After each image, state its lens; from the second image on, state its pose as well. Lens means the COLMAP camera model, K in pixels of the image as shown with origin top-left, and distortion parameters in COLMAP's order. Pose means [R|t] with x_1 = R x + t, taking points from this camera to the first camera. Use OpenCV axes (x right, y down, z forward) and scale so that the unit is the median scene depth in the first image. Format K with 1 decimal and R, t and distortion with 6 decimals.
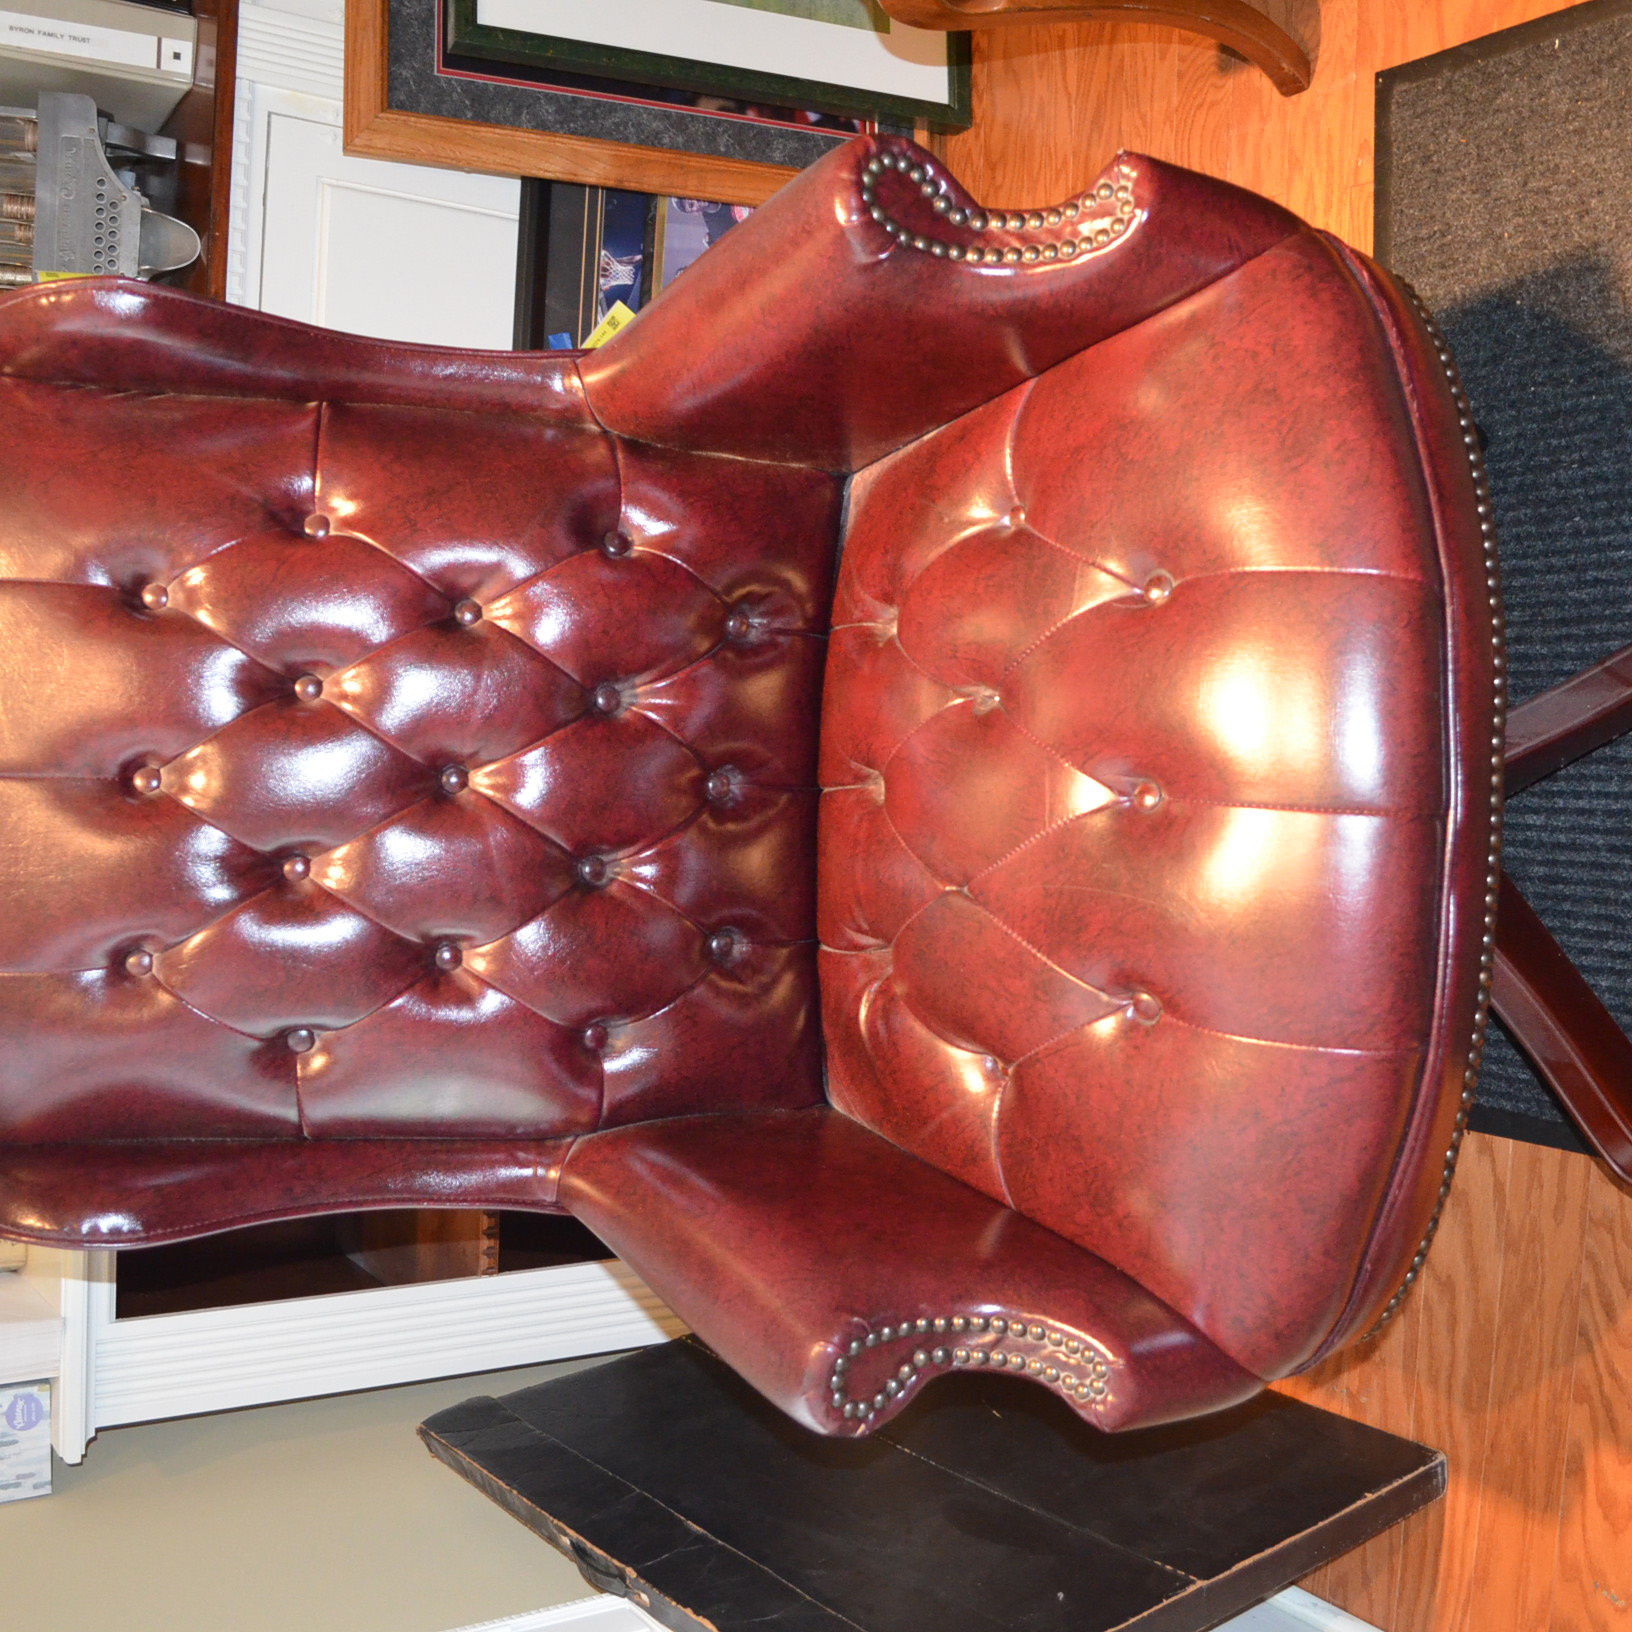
lens RADIAL K [[1811.9, 0, 820.4], [0, 1811.9, 825.6], [0, 0, 1]] dist [-0.077753, 0.001464]
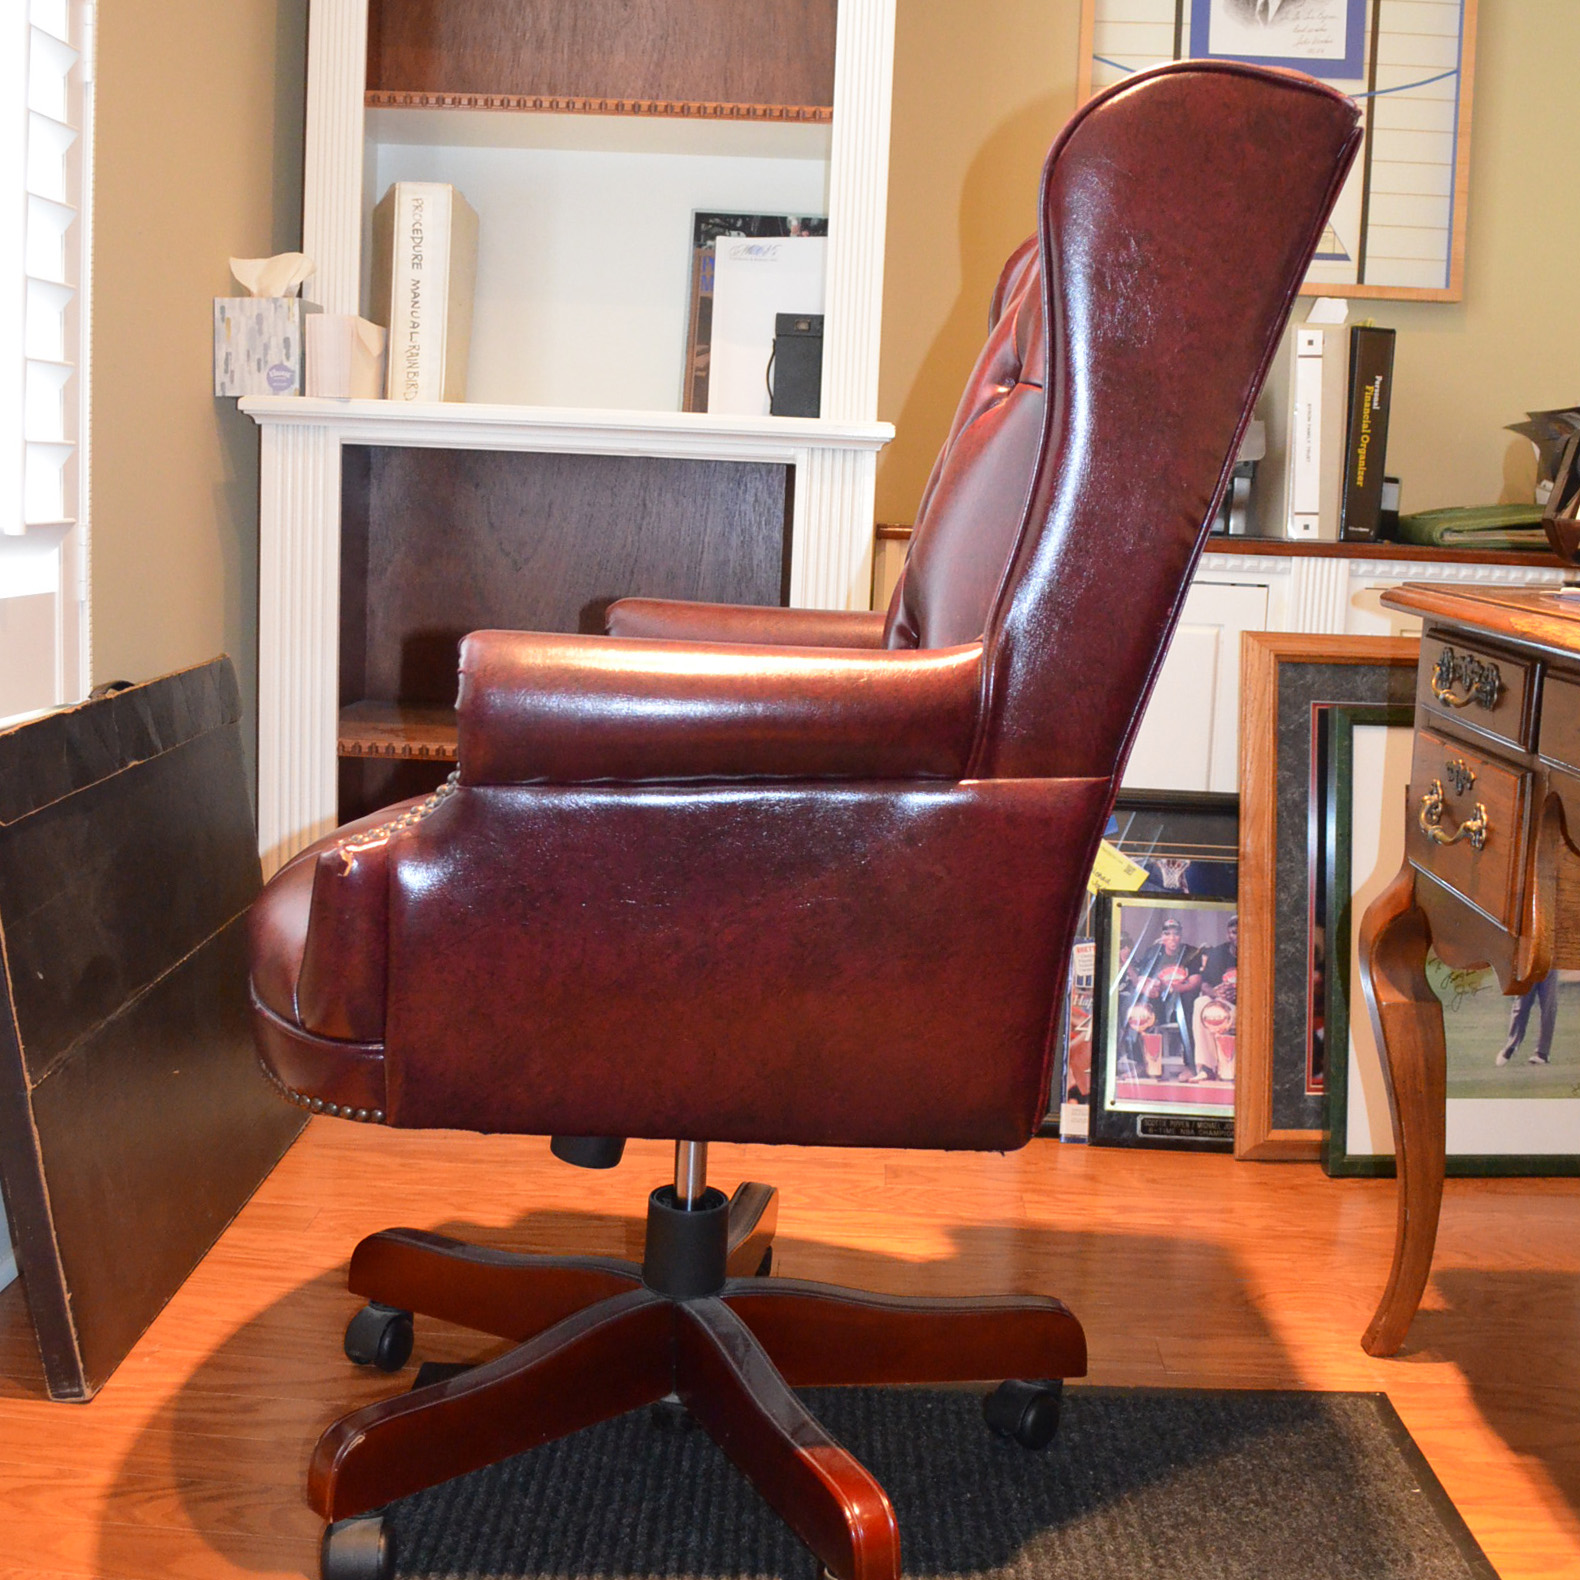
lens RADIAL K [[1813.1, 0, 790.0], [0, 1813.1, 790.0], [0, 0, 1]] dist [-0.084543, 0.007982]
pose [[-0.009316, 0.904113, -0.427191, 0.351344], [-0.999097, -0.026125, -0.033504, -0.013627], [-0.041452, 0.426493, 0.903540, -0.093436]]
